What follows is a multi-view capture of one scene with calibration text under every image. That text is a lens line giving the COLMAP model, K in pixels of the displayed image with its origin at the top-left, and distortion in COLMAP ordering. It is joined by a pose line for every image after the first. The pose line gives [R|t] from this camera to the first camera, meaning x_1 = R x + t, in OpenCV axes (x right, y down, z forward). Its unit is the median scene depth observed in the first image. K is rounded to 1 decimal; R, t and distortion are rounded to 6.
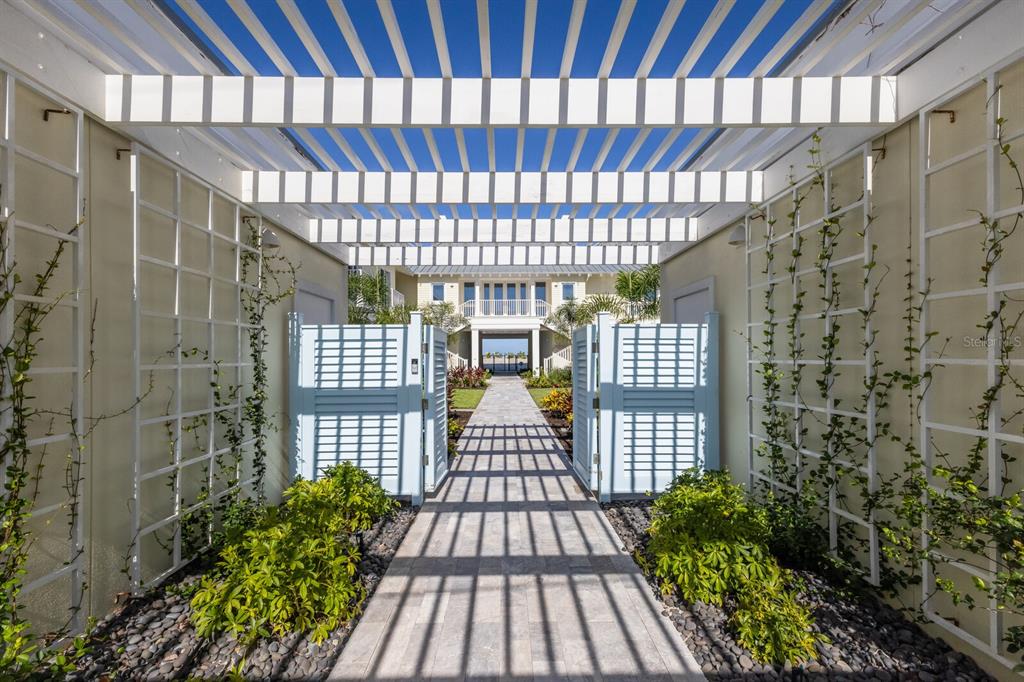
lens RADIAL K [[435.9, 0, 511.8], [0, 435.9, 345.7], [0, 0, 1]] dist [0.011326, 0.000161]
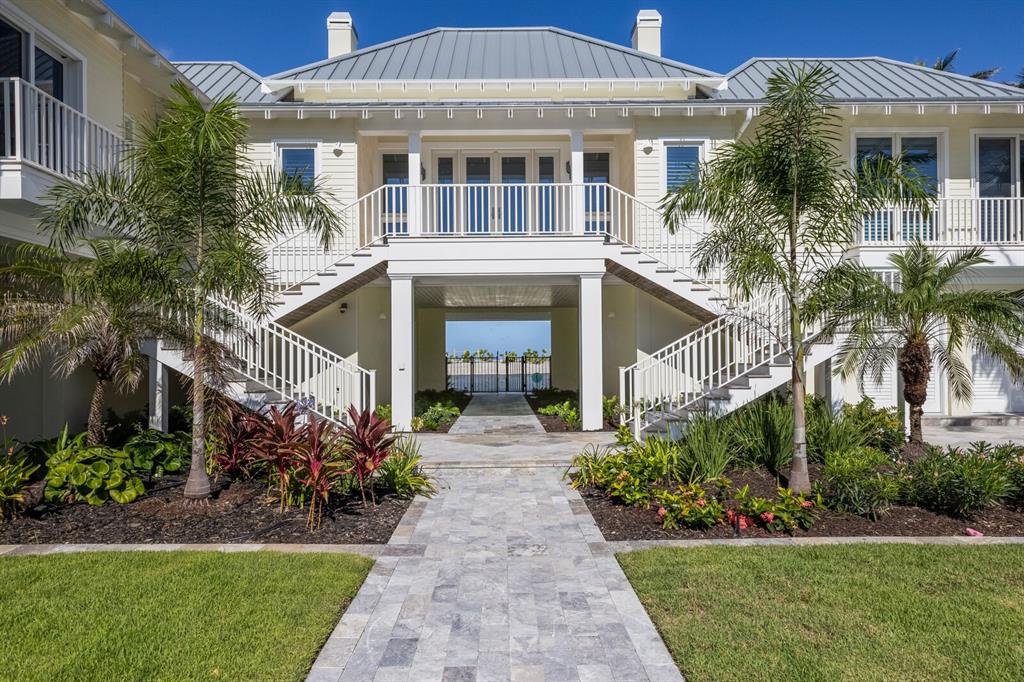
lens RADIAL K [[649.8, 0, 510.6], [0, 649.8, 342.9], [0, 0, 1]] dist [0.000145, 0.000005]
pose [[0.999992, 0.003575, -0.001676, -0.002528], [-0.003568, 0.999986, 0.003868, 0.008687], [0.001690, -0.003862, 0.999991, 0.496585]]
